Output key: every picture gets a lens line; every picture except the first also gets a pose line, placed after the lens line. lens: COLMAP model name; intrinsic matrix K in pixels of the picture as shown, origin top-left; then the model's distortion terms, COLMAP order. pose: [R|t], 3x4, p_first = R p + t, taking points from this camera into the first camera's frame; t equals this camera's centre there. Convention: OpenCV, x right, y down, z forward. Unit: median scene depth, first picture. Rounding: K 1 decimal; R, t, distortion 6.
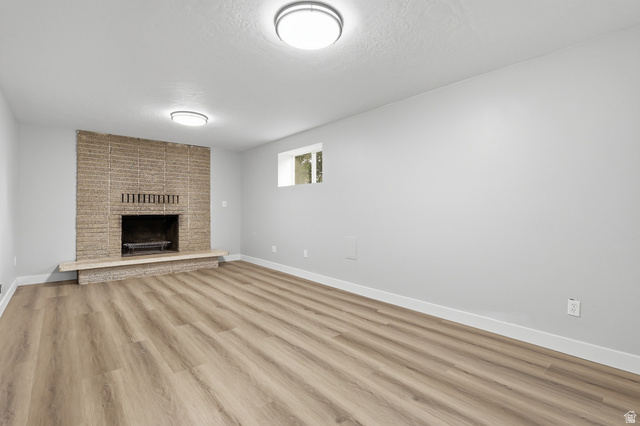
lens RADIAL K [[333.5, 0, 318.9], [0, 333.5, 210.4], [0, 0, 1]] dist [-0.022253, 0.000131]
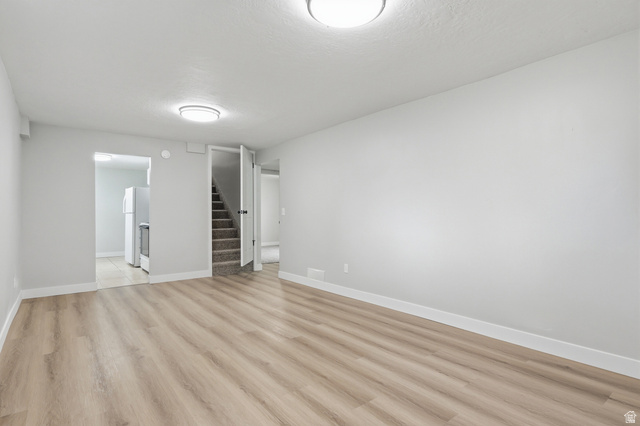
lens RADIAL K [[333.5, 0, 320.9], [0, 333.5, 212.9], [0, 0, 1]] dist [-0.022253, 0.000131]
pose [[-0.999943, 0.000002, 0.010666, -0.517155], [0.000056, 0.999987, 0.005037, -0.018670], [-0.010666, 0.005037, -0.999930, 2.044164]]
